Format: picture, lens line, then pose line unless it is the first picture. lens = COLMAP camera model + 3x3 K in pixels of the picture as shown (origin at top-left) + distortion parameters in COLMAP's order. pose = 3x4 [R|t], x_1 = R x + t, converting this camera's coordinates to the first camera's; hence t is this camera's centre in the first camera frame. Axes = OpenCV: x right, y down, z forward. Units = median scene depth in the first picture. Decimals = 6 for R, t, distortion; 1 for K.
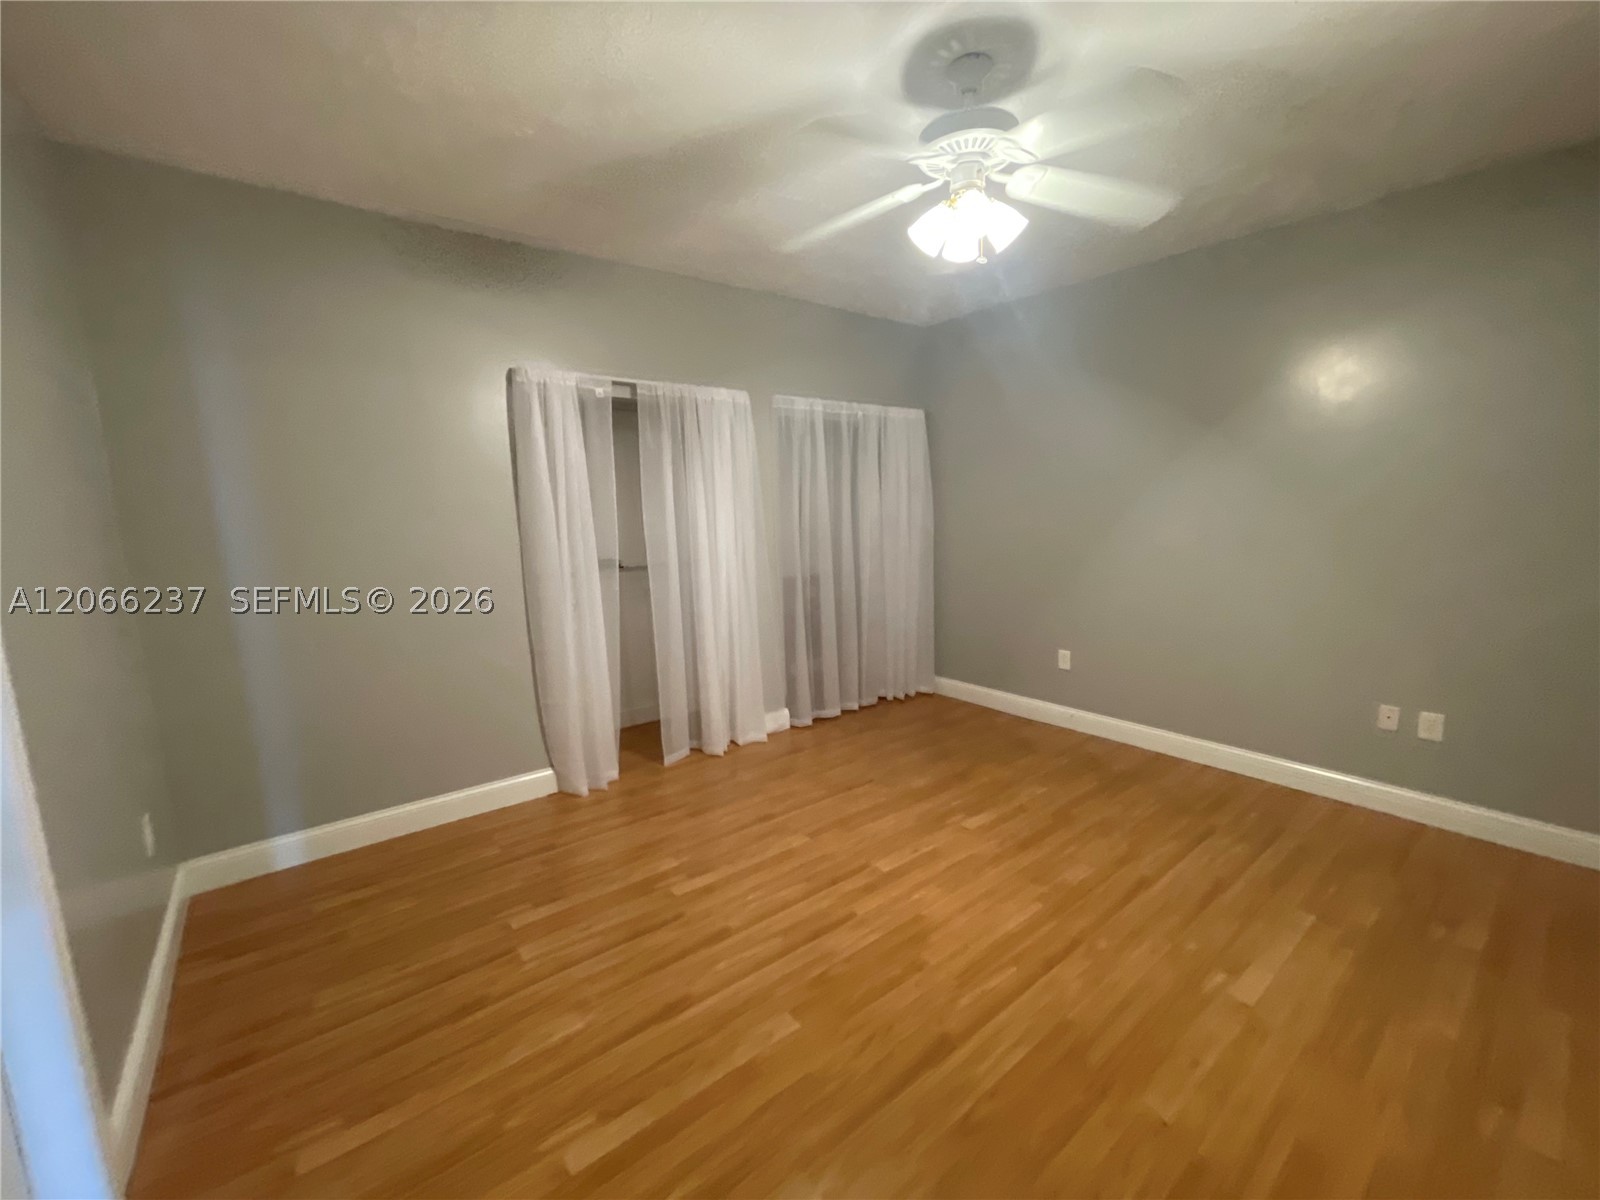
lens RADIAL K [[649.7, 0, 798.0], [0, 649.7, 601.7], [0, 0, 1]] dist [0.000256, 0.000165]
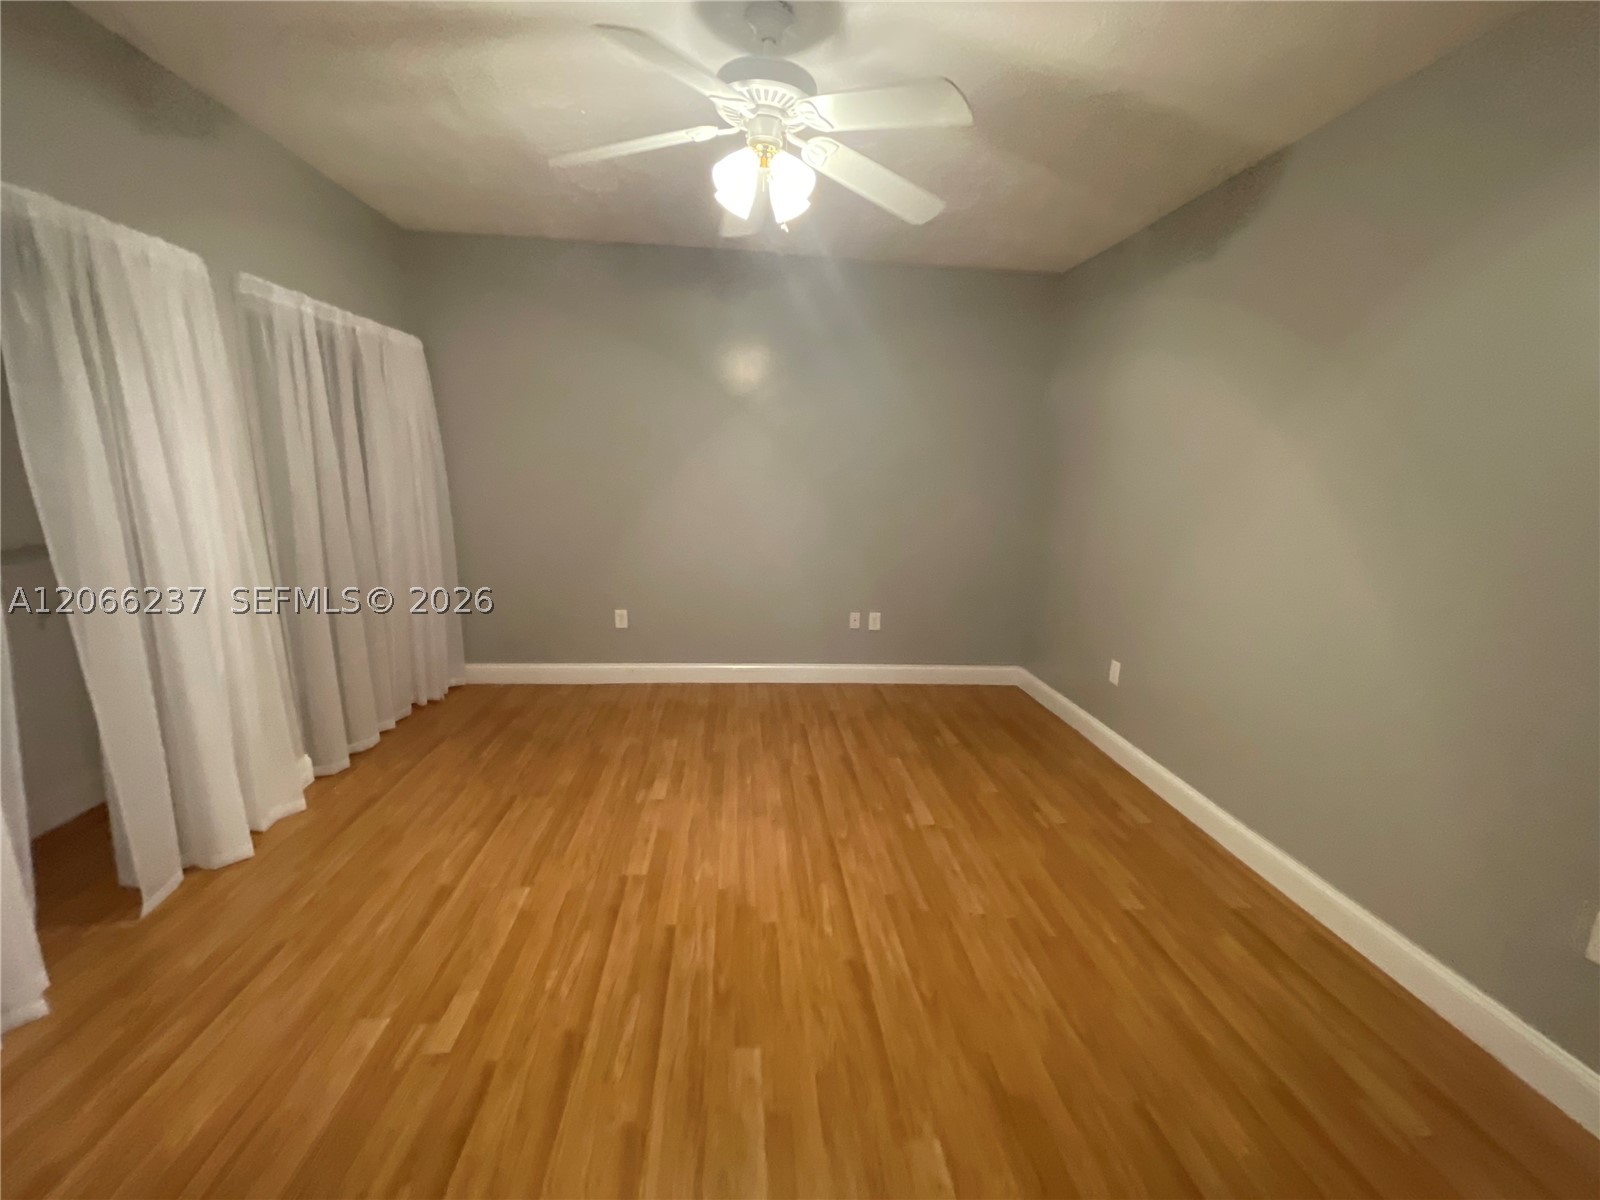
lens RADIAL K [[649.7, 0, 798.0], [0, 649.7, 601.7], [0, 0, 1]] dist [0.000256, 0.000165]
pose [[0.561989, -0.135542, 0.815963, -0.372421], [0.084395, 0.990730, 0.106446, -0.032915], [-0.822828, 0.009042, 0.568219, 0.263664]]
